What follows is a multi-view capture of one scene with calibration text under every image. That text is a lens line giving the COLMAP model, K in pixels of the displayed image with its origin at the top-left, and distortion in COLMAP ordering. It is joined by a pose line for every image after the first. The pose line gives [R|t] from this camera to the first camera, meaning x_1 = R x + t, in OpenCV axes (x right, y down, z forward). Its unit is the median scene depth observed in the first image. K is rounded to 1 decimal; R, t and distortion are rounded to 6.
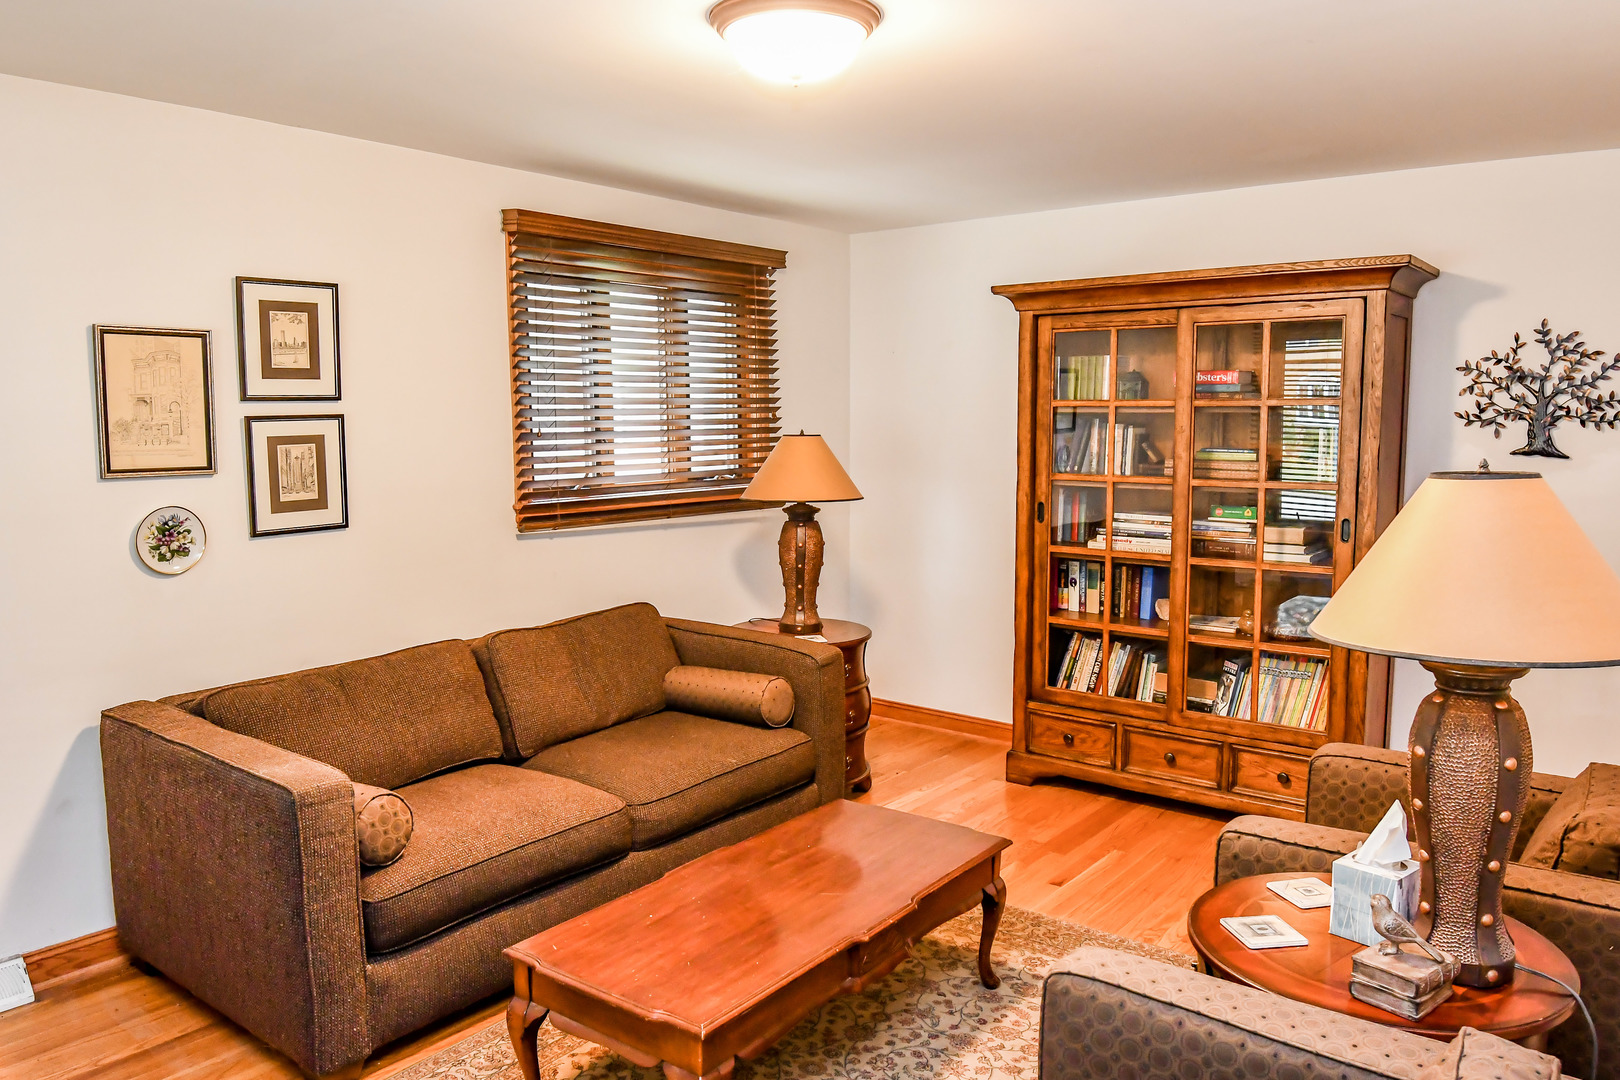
lens RADIAL K [[1173.9, 0, 804.9], [0, 1173.9, 536.4], [0, 0, 1]] dist [-0.005287, -0.028413]
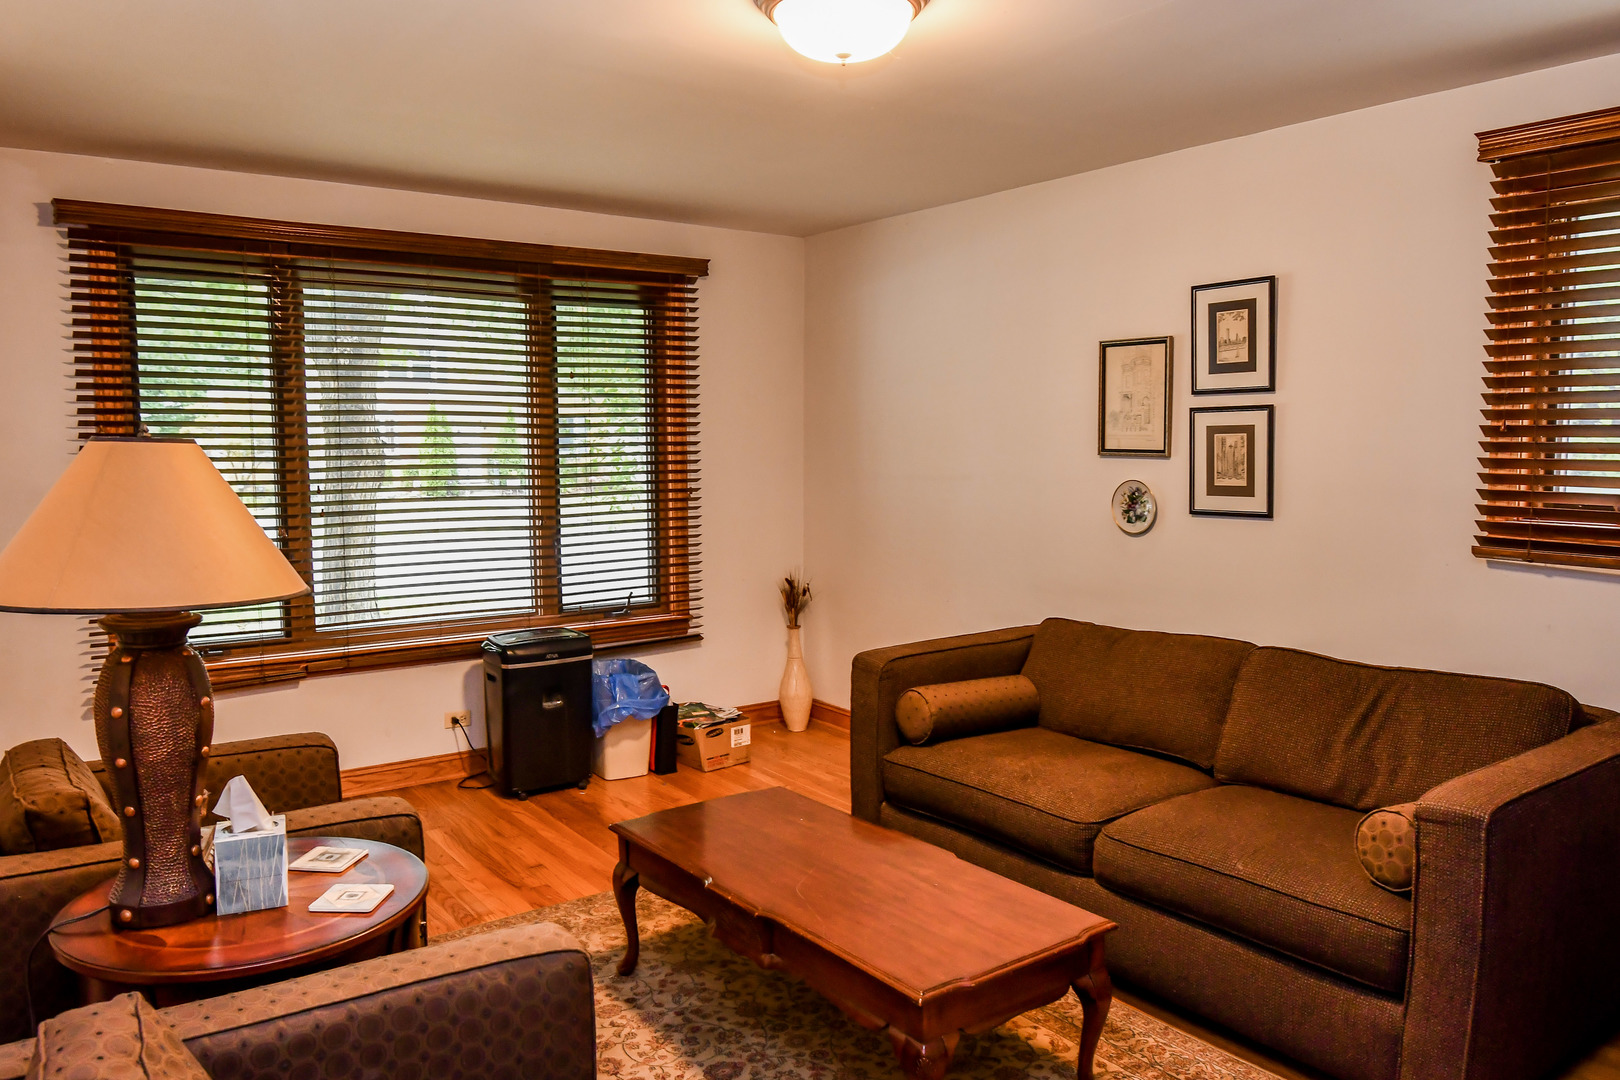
lens RADIAL K [[1173.9, 0, 805.2], [0, 1173.9, 535.9], [0, 0, 1]] dist [-0.005287, -0.028413]
pose [[-0.277525, 0.083331, -0.957098, 0.713241], [-0.105118, 0.987616, 0.116468, -0.070608], [0.954950, 0.132931, -0.265328, 0.930721]]
